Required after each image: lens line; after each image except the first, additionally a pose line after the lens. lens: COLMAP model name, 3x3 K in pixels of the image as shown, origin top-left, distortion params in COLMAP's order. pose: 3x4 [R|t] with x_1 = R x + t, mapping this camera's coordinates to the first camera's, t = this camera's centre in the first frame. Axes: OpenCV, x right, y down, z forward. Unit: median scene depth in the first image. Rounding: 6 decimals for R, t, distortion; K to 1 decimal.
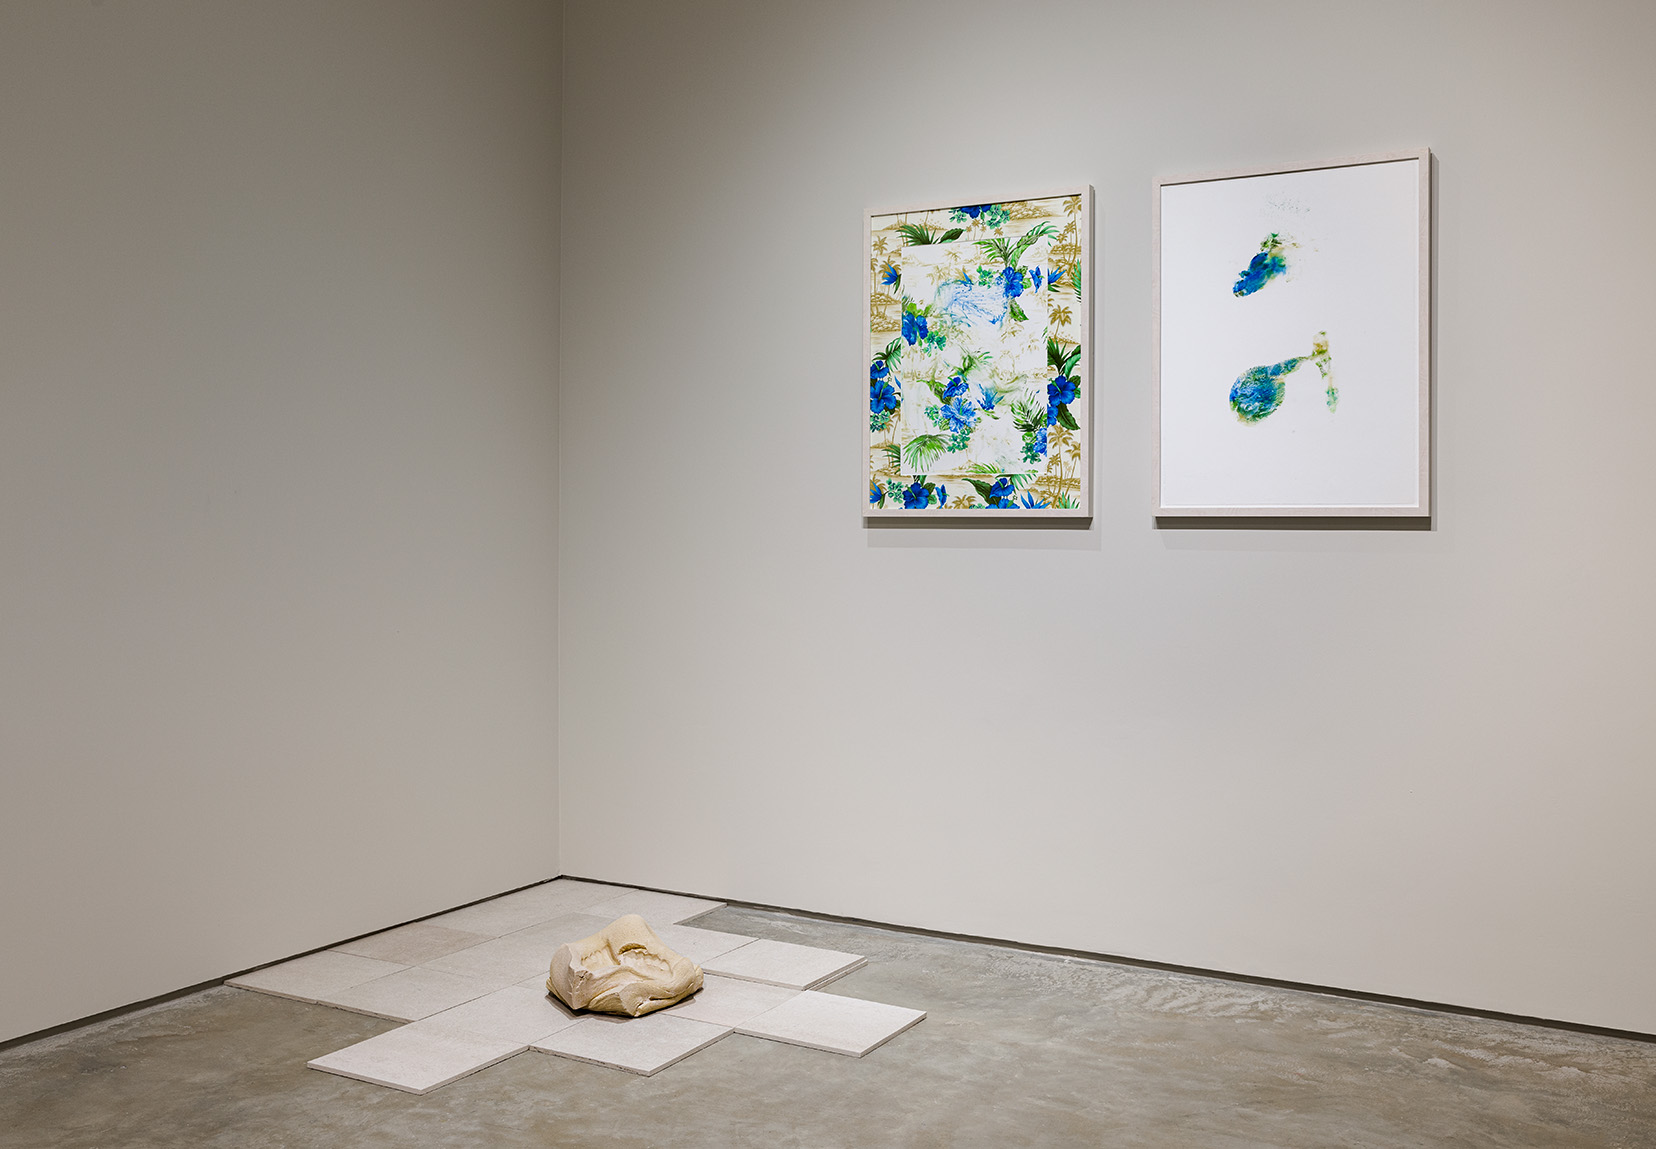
lens RADIAL K [[1543.8, 0, 825.9], [0, 1543.8, 521.1], [0, 0, 1]] dist [0.001109, 0.000000]
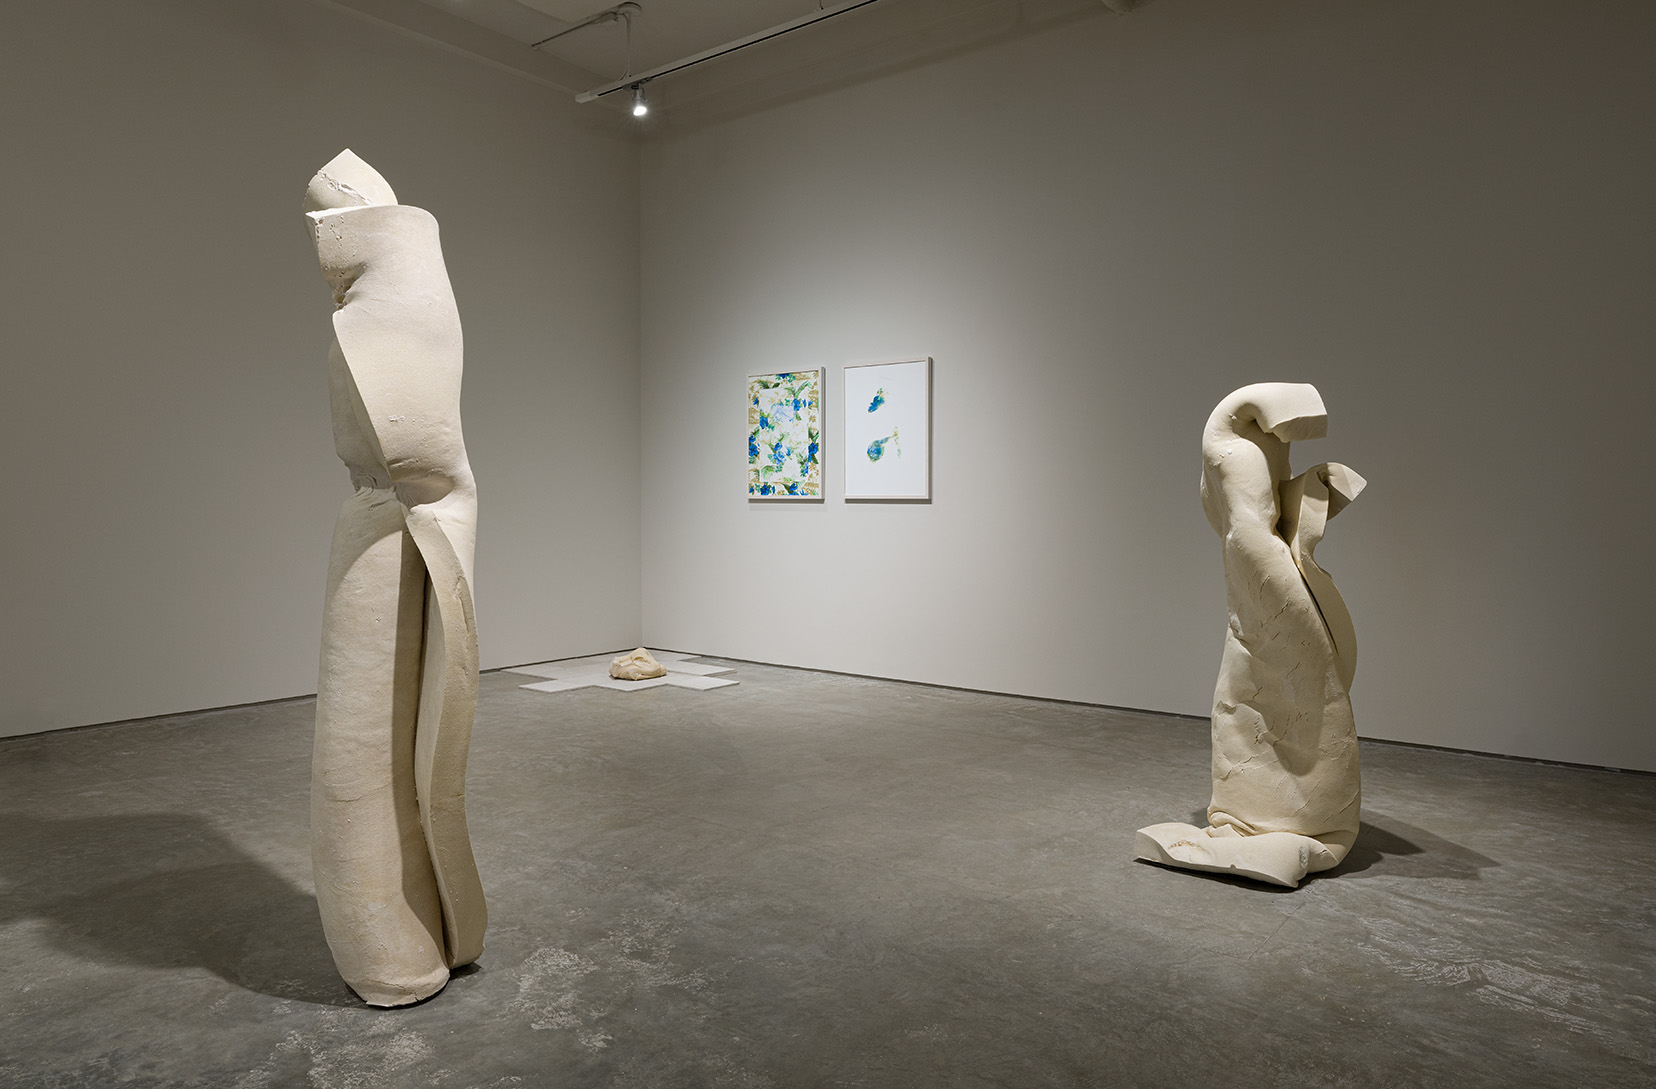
lens RADIAL K [[1100.2, 0, 831.3], [0, 1100.2, 529.7], [0, 0, 1]] dist [0.000150, -0.000228]
pose [[0.988061, 0.000070, -0.154064, 0.457166], [0.005368, 0.999377, 0.034884, -0.014589], [0.153971, -0.035295, 0.987445, -0.768849]]
